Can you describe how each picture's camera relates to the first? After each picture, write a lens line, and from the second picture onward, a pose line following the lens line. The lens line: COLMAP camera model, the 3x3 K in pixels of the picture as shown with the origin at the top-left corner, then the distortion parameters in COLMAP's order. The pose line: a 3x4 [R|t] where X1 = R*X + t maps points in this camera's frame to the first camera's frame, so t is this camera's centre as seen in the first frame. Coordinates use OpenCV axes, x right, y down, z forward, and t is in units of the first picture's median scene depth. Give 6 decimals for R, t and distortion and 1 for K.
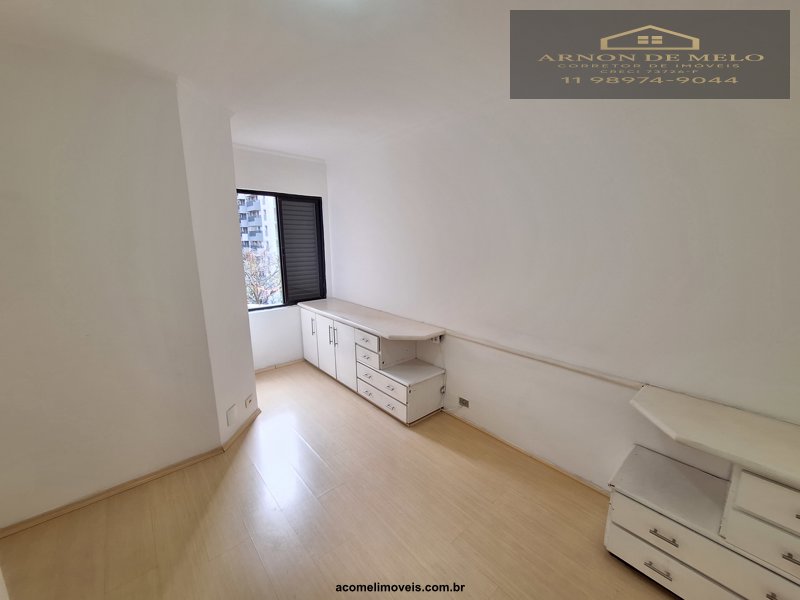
lens RADIAL K [[315.5, 0, 402.1], [0, 315.5, 300.4], [0, 0, 1]] dist [-0.010659, 0.003078]
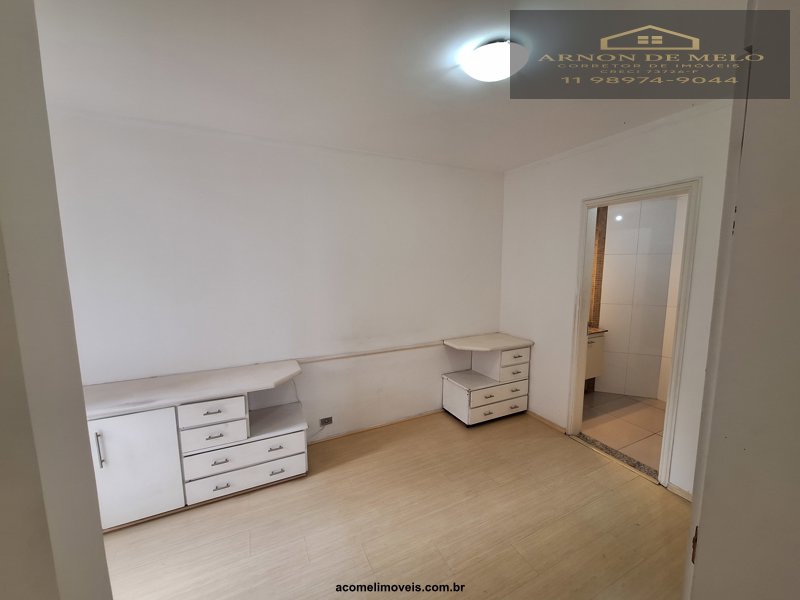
lens RADIAL K [[315.5, 0, 402.1], [0, 315.5, 300.4], [0, 0, 1]] dist [-0.010659, 0.003078]
pose [[0.268684, -0.112854, 0.956594, -0.673890], [0.185579, 0.980572, 0.063558, -0.085512], [-0.945182, 0.160447, 0.284407, 0.398054]]
